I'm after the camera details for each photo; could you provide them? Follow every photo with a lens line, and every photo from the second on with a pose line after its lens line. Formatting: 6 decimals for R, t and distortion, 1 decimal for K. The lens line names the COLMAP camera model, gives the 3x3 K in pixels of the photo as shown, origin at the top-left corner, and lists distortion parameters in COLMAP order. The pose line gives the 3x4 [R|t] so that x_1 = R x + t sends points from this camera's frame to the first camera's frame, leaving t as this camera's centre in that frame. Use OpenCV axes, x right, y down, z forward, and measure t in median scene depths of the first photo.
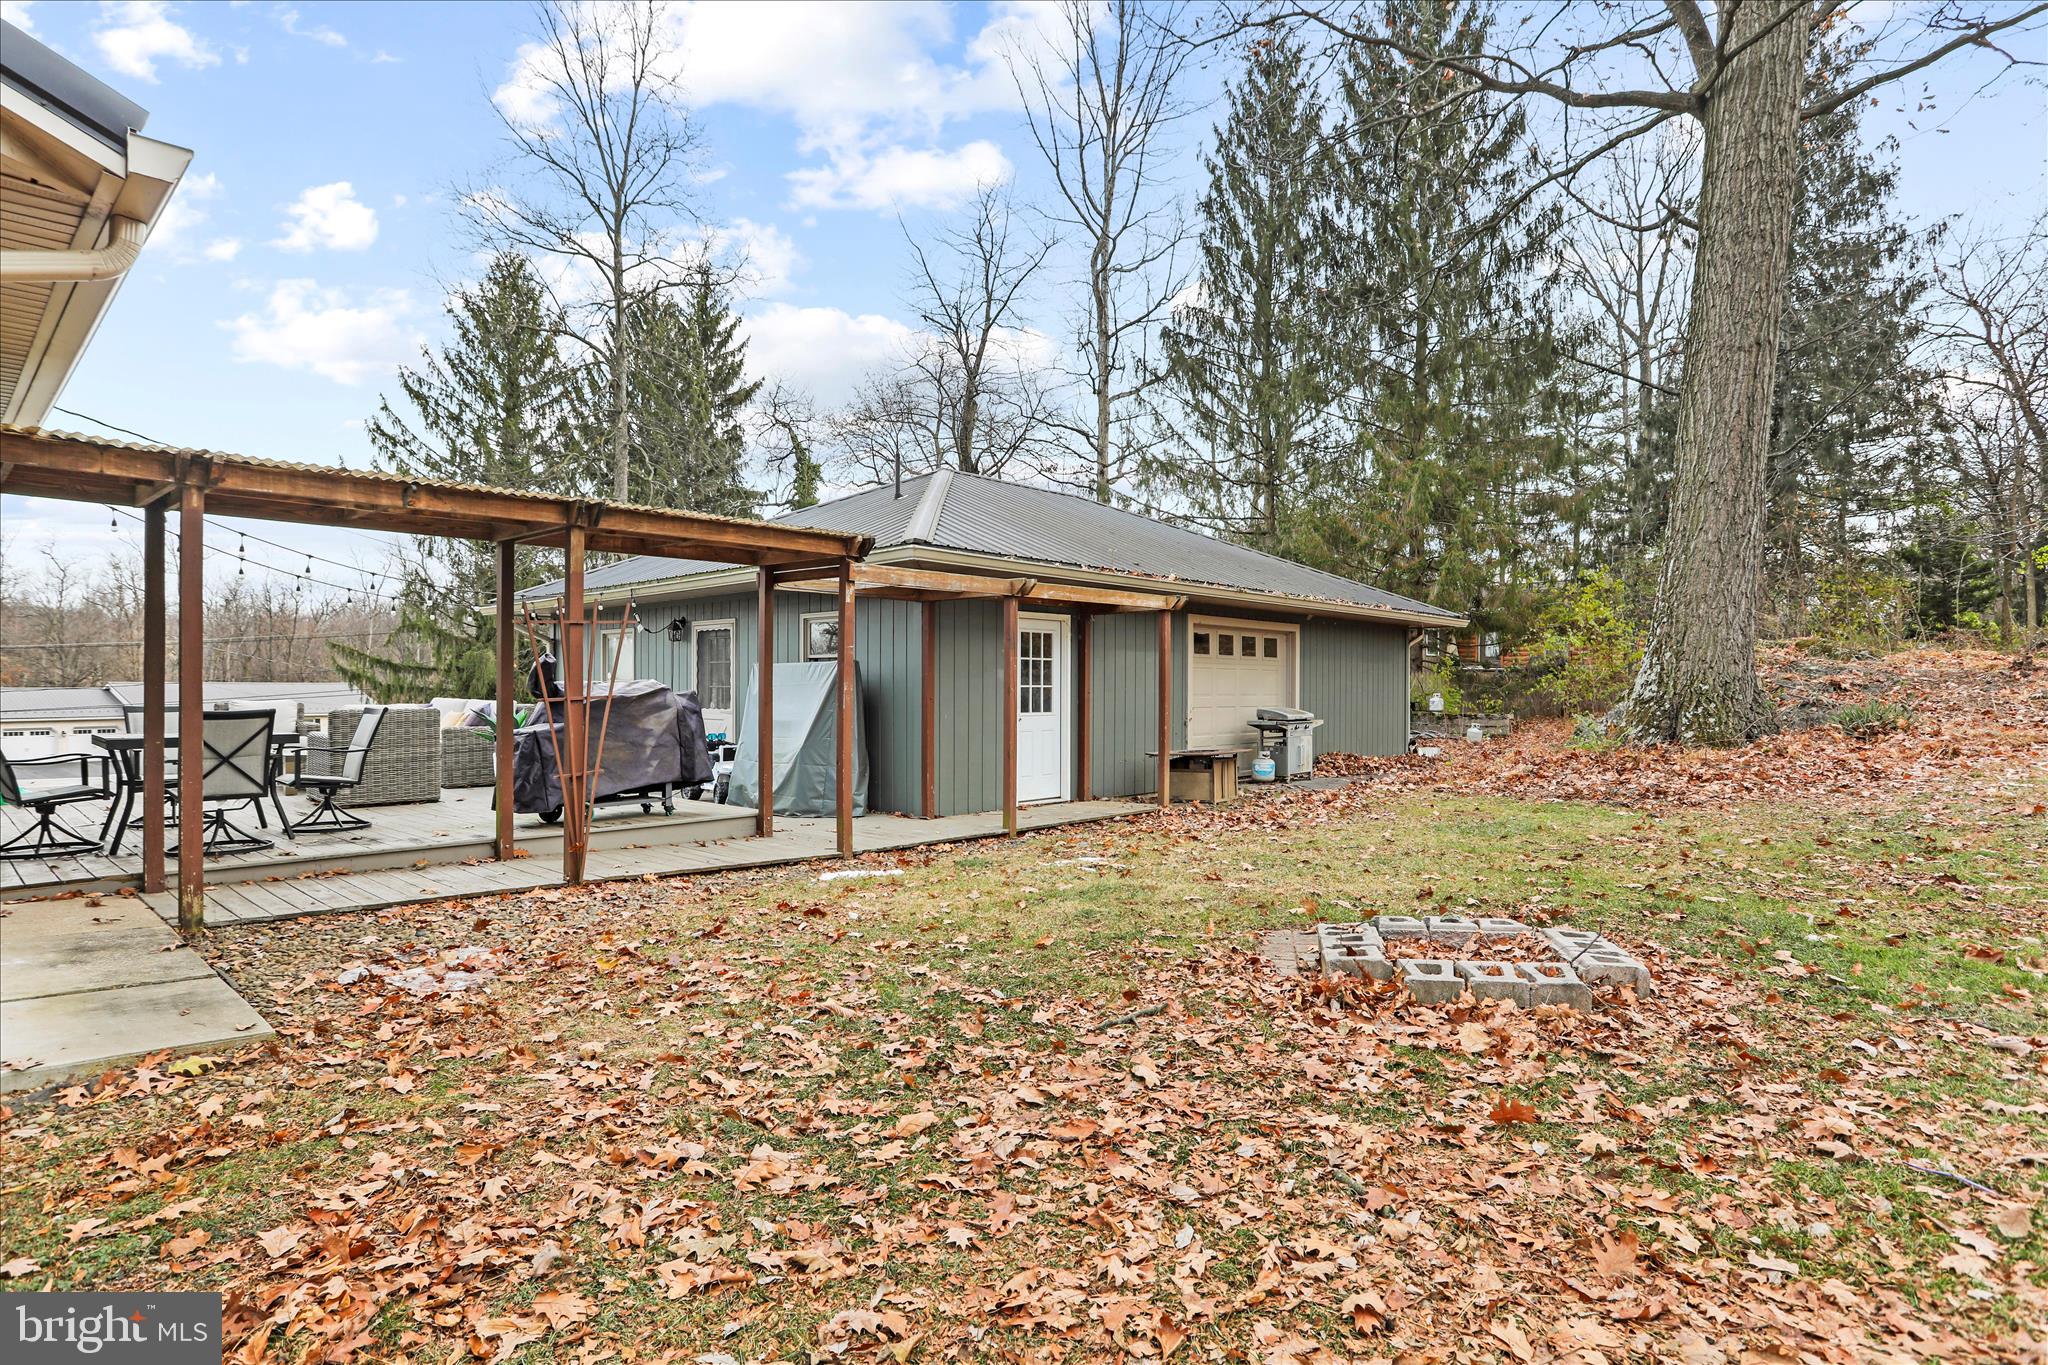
lens RADIAL K [[1056.7, 0, 1010.7], [0, 1056.7, 665.4], [0, 0, 1]] dist [-0.007721, 0.001817]
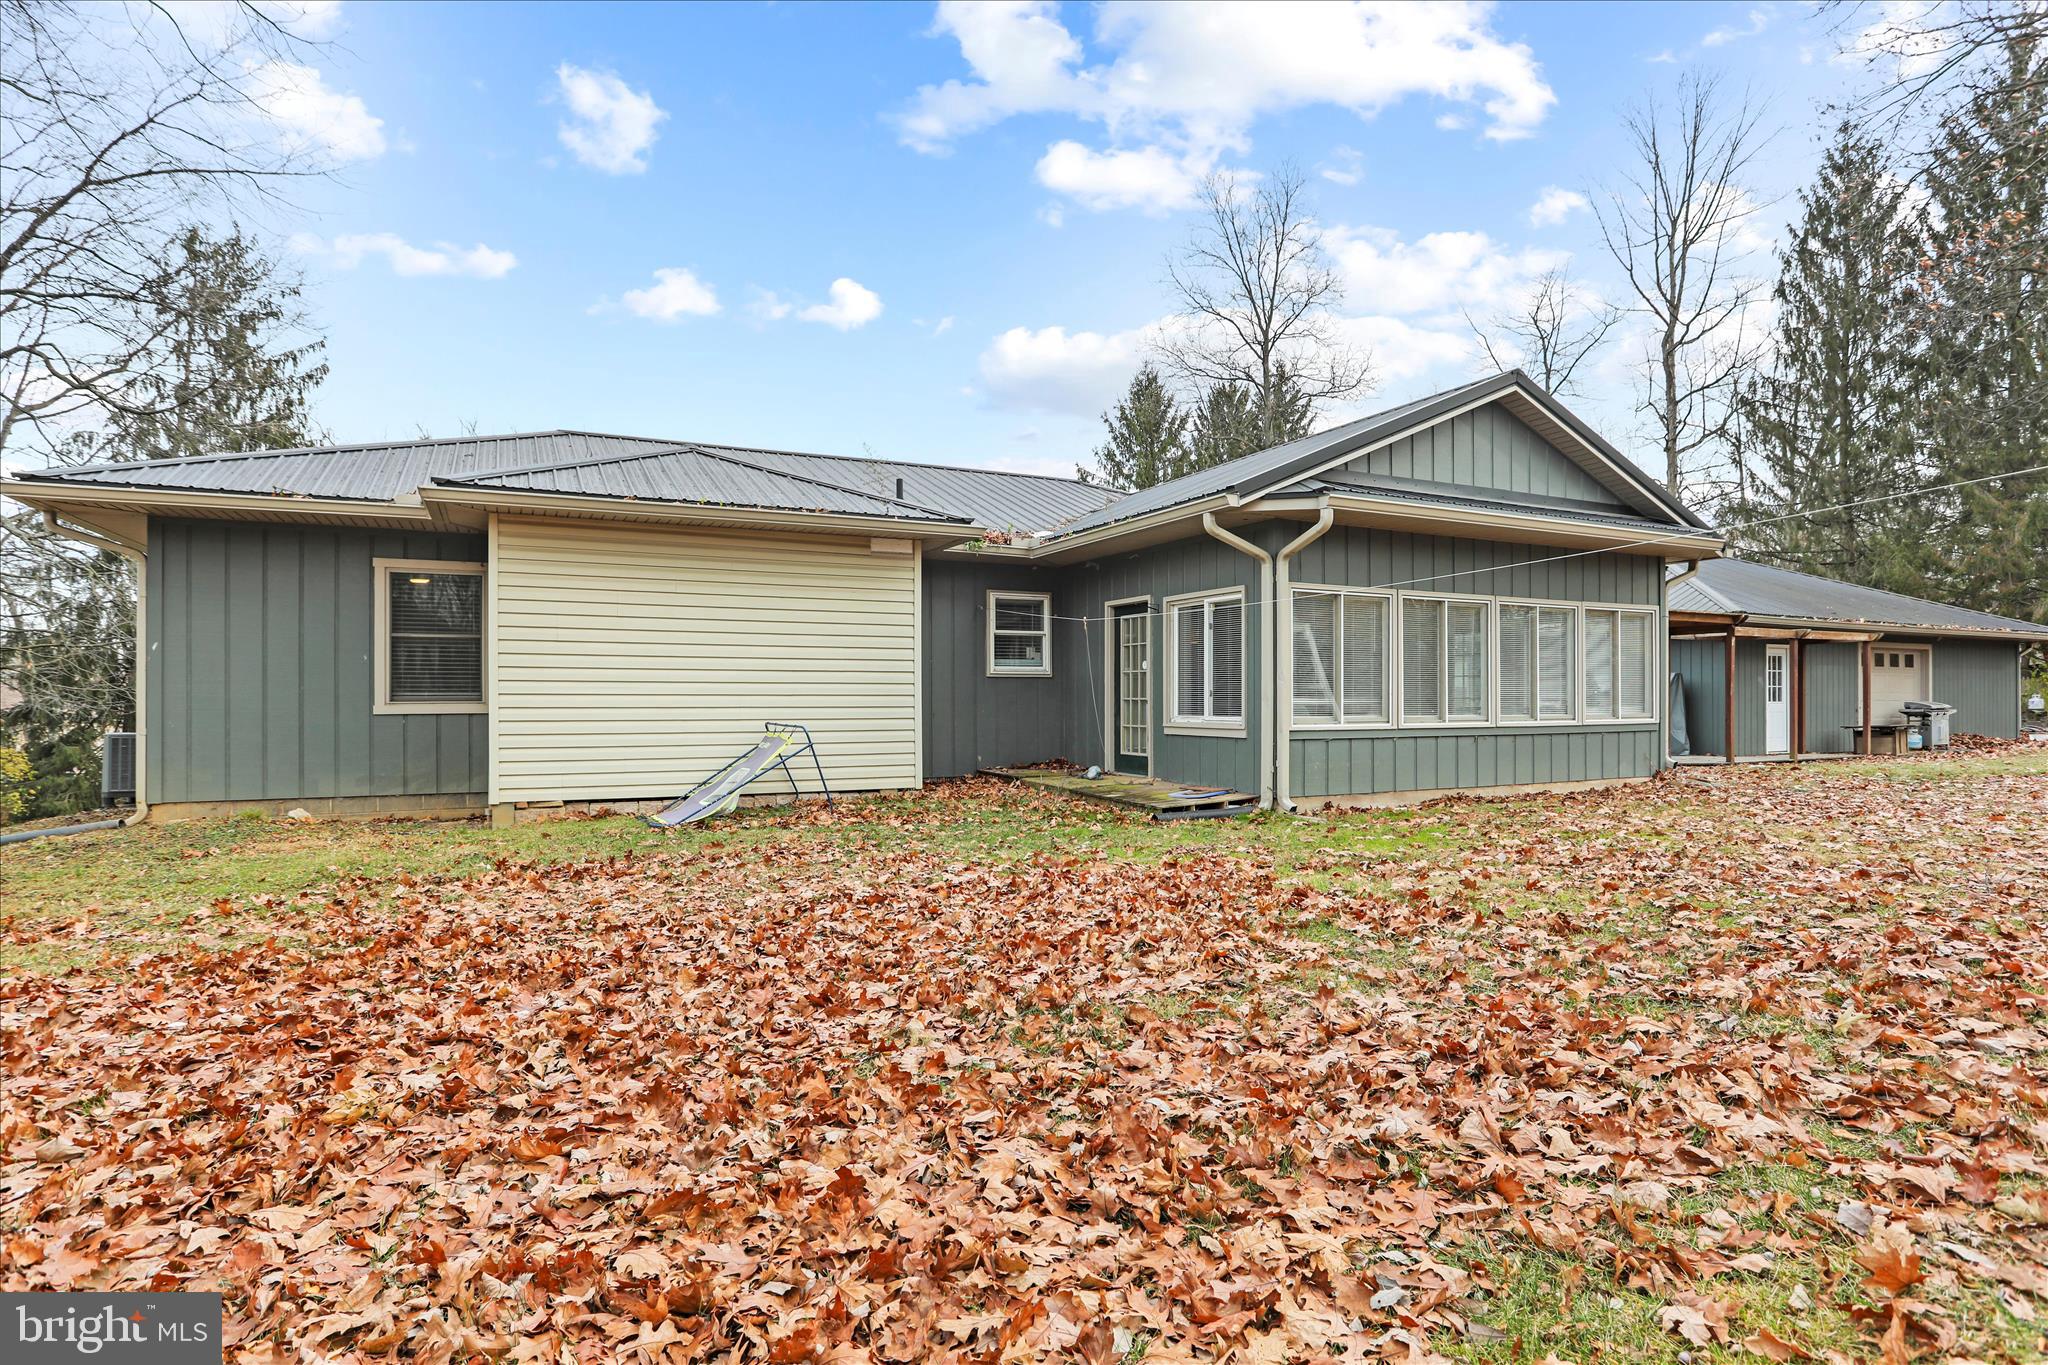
lens RADIAL K [[1056.7, 0, 987.8], [0, 1056.7, 692.9], [0, 0, 1]] dist [-0.007721, 0.001817]
pose [[0.938994, -0.000060, -0.343932, -0.210953], [0.006924, 0.999801, 0.018731, -0.003794], [0.343862, -0.019969, 0.938808, -0.377619]]
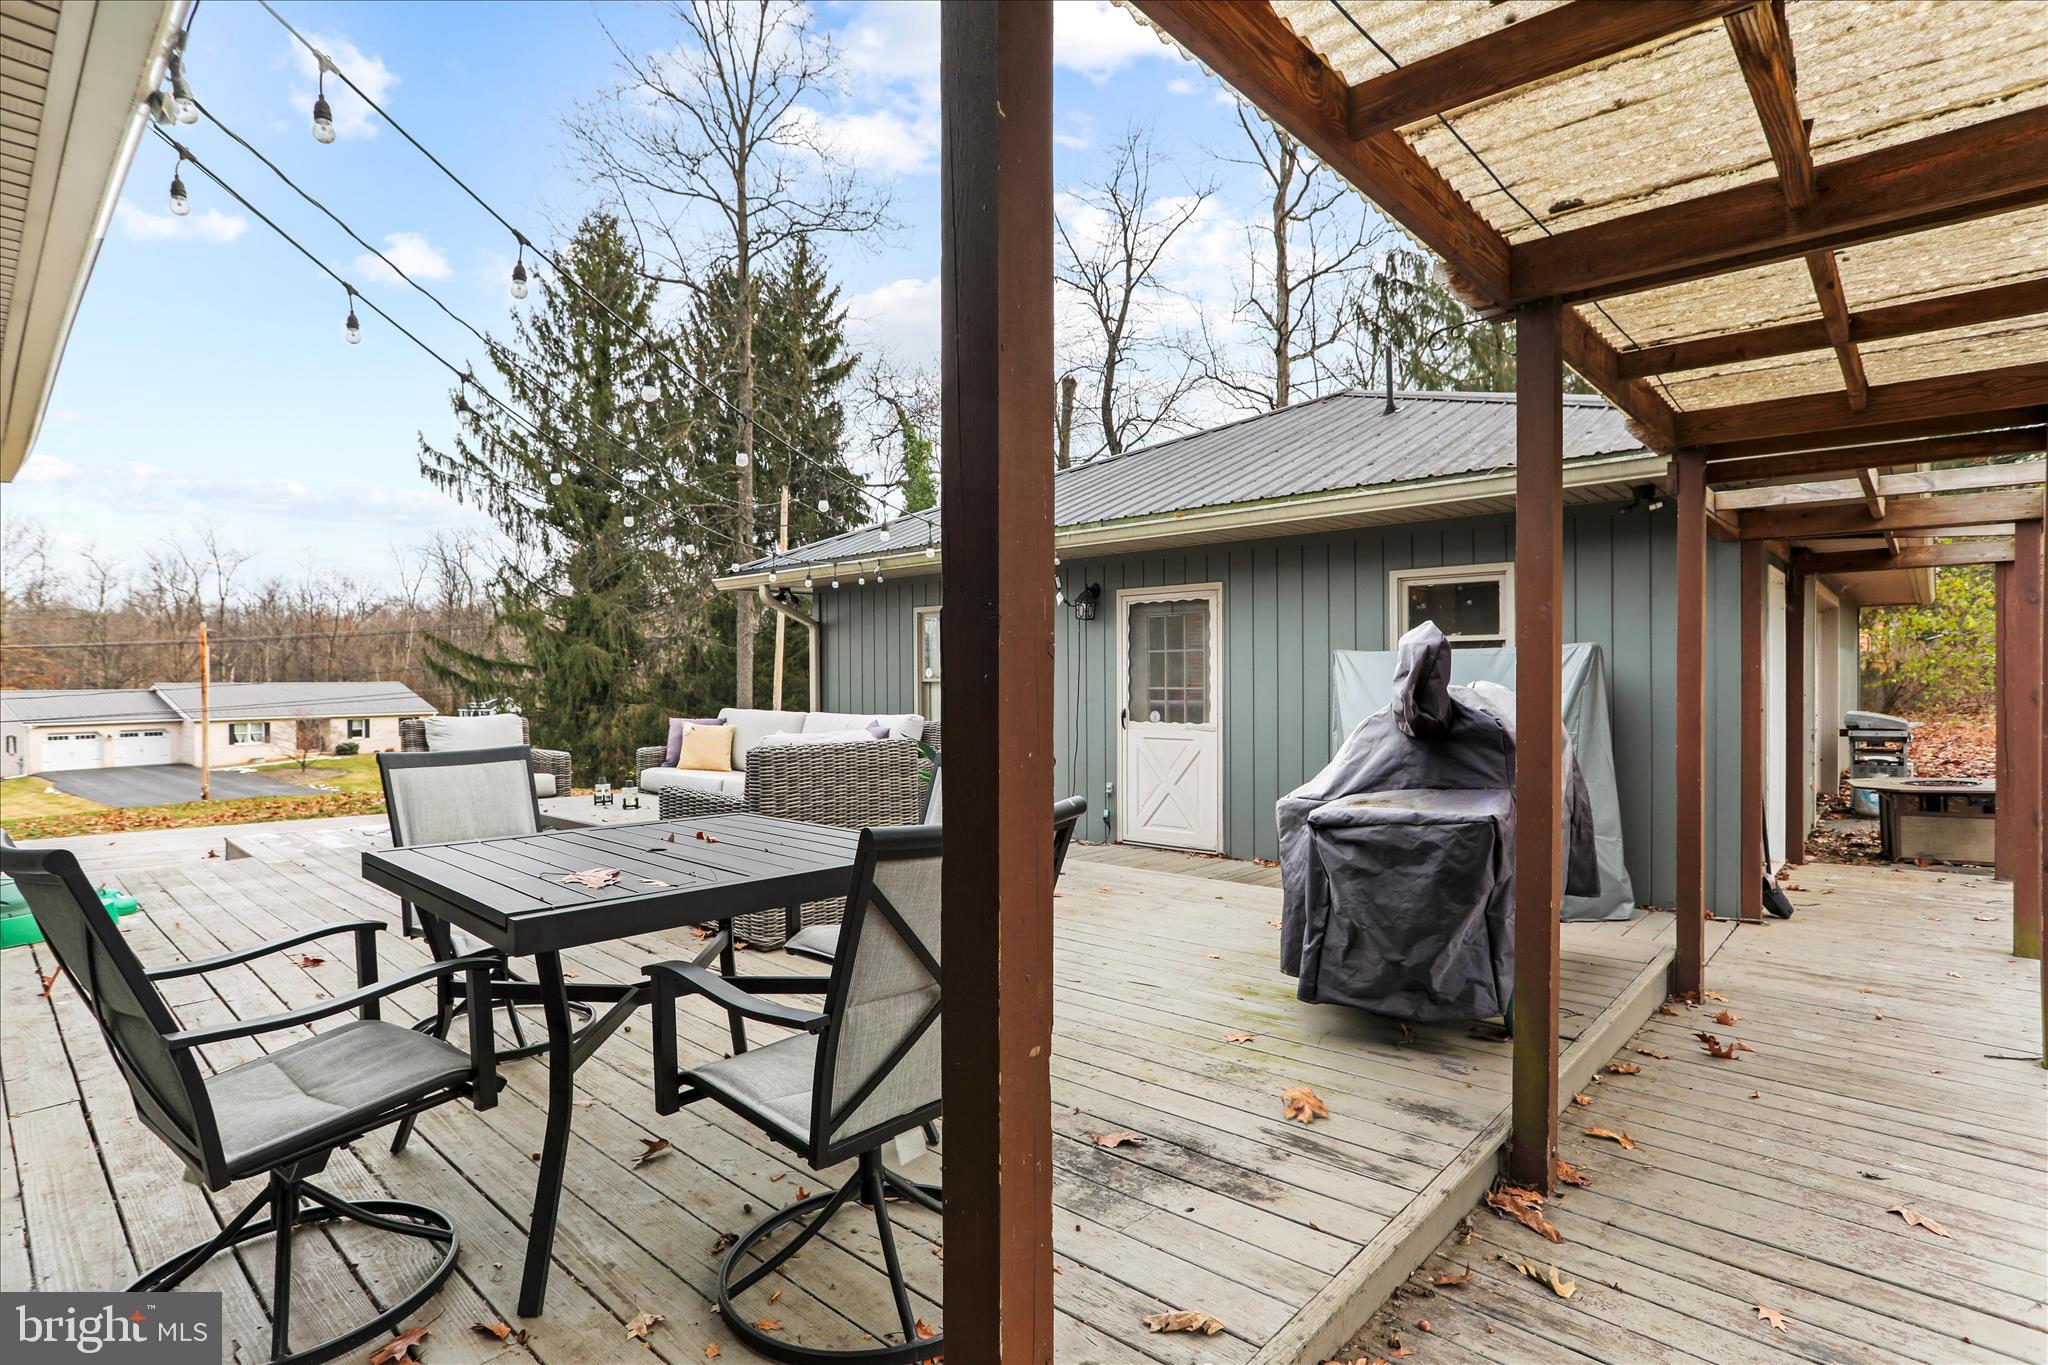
lens RADIAL K [[991.6, 0, 992.2], [0, 991.6, 665.5], [0, 0, 1]] dist [-0.034812, 0.023348]
pose [[0.999989, -0.003331, 0.003302, -0.145089], [0.003317, 0.999985, 0.004393, 0.000796], [-0.003316, -0.004382, 0.999985, 0.149277]]
